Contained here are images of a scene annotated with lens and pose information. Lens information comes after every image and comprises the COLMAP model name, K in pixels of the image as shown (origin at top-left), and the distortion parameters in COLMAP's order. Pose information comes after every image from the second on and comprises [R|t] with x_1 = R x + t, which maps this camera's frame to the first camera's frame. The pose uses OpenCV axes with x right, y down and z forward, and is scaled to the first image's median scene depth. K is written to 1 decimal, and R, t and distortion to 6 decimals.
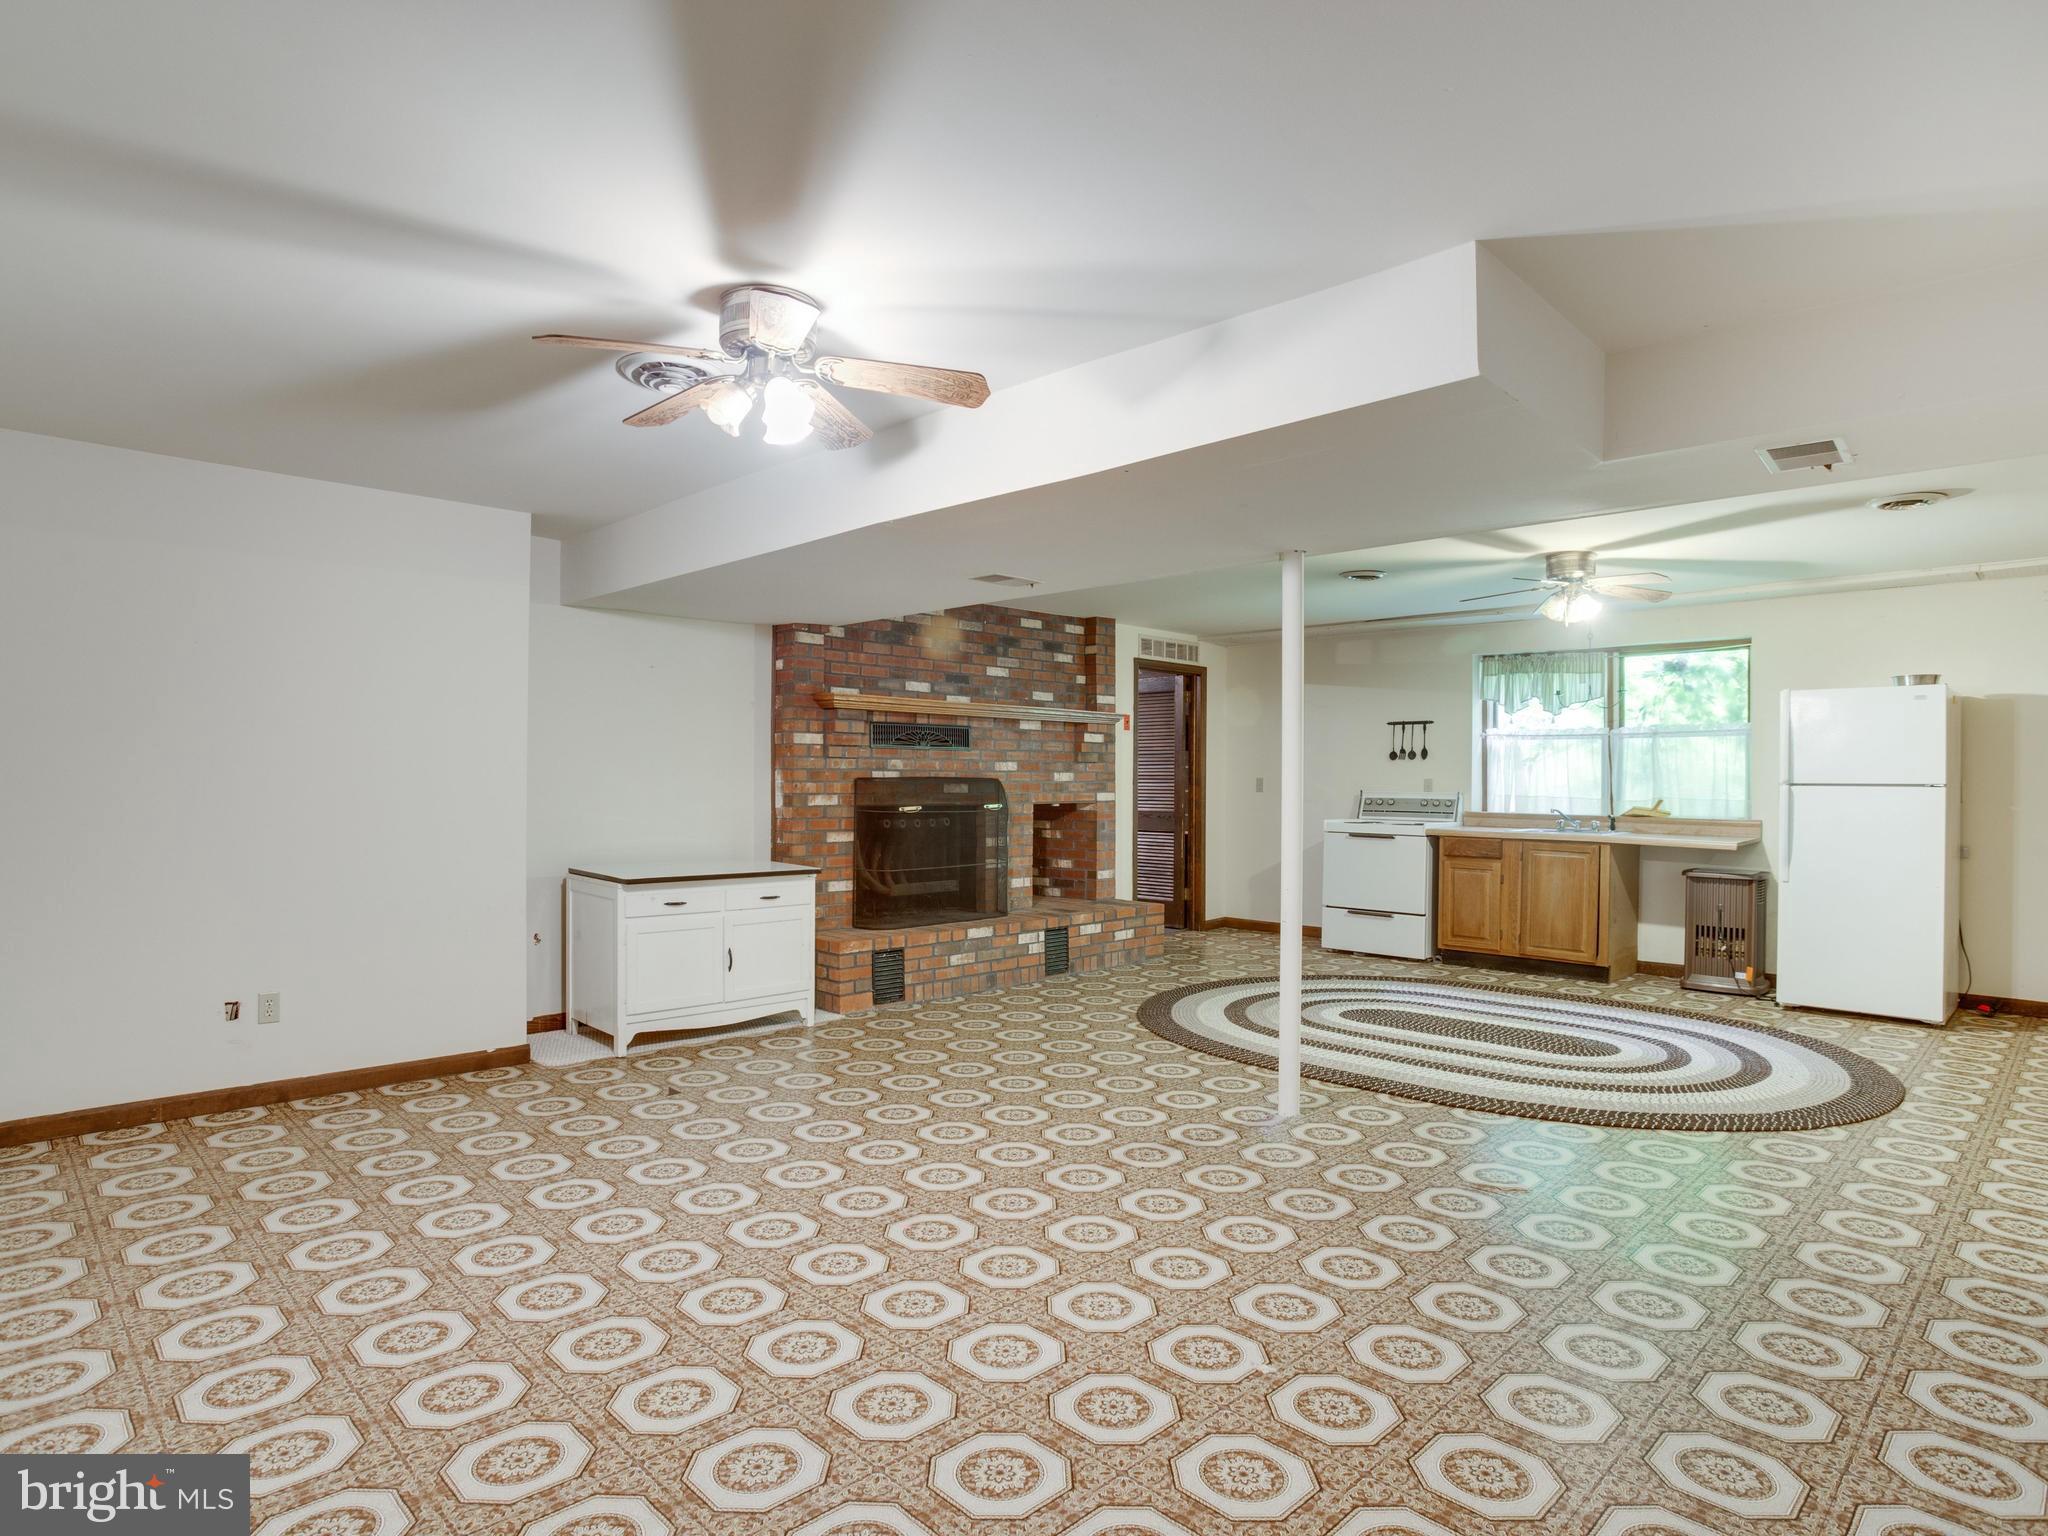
lens RADIAL K [[1142.0, 0, 1030.8], [0, 1142.0, 772.9], [0, 0, 1]] dist [-0.064943, 0.029740]
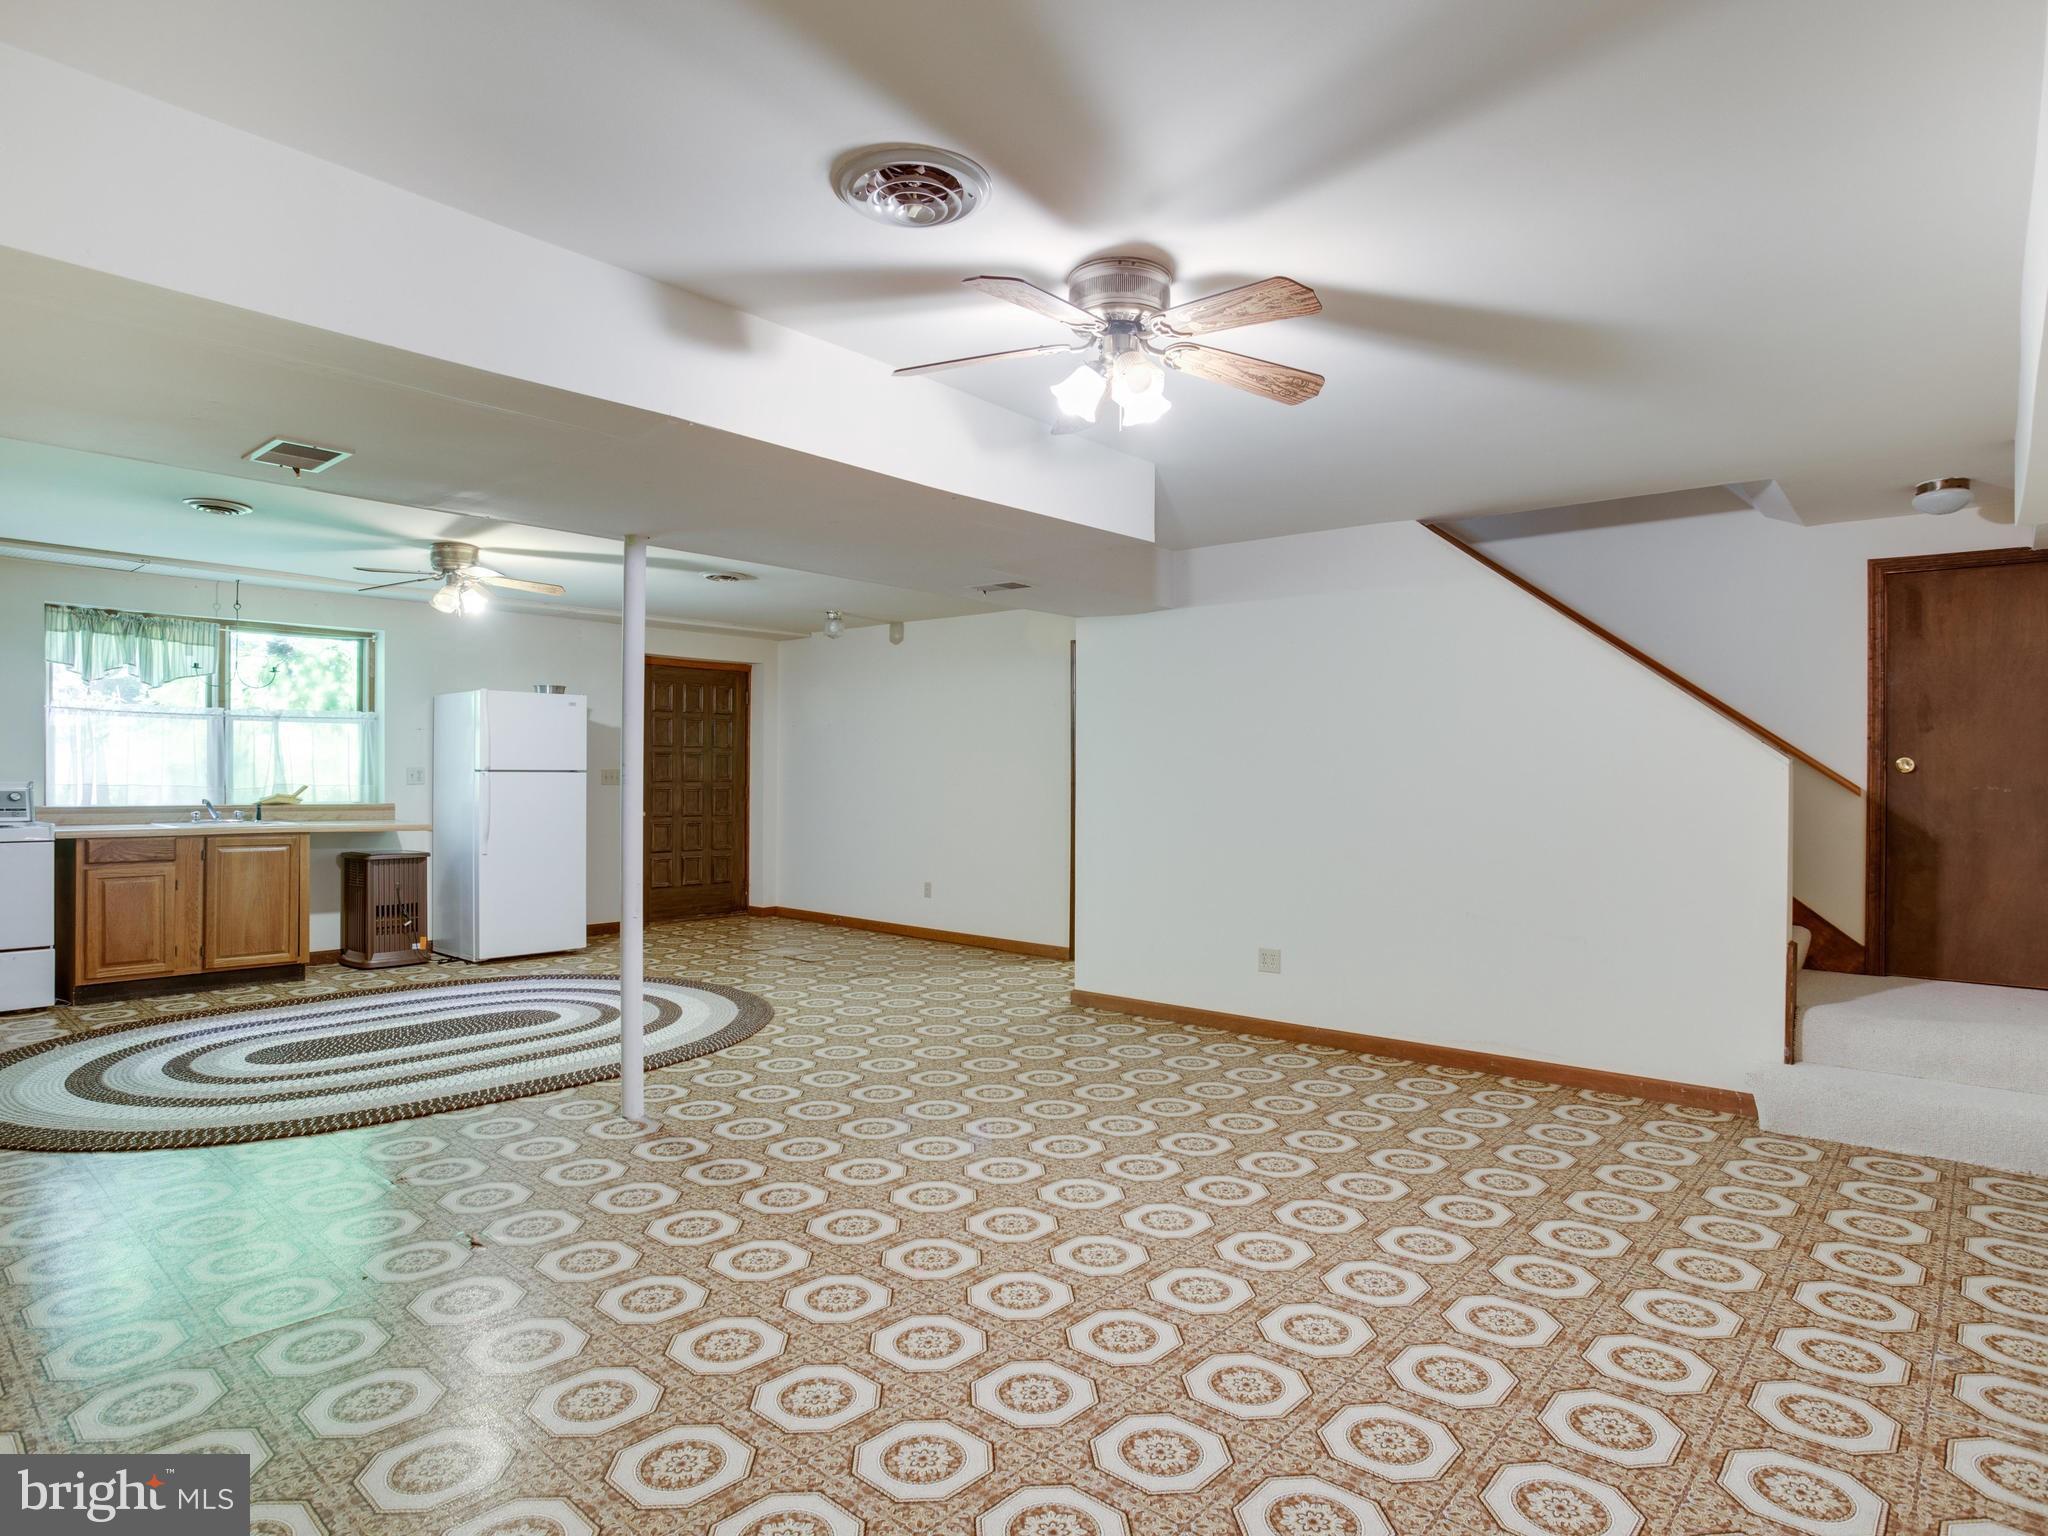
lens RADIAL K [[1142.0, 0, 1030.8], [0, 1142.0, 772.9], [0, 0, 1]] dist [-0.064943, 0.029740]
pose [[-0.067093, -0.007166, 0.997721, -0.469327], [-0.012176, 0.999906, 0.006363, -0.001634], [-0.997672, -0.011721, -0.067174, 0.451080]]
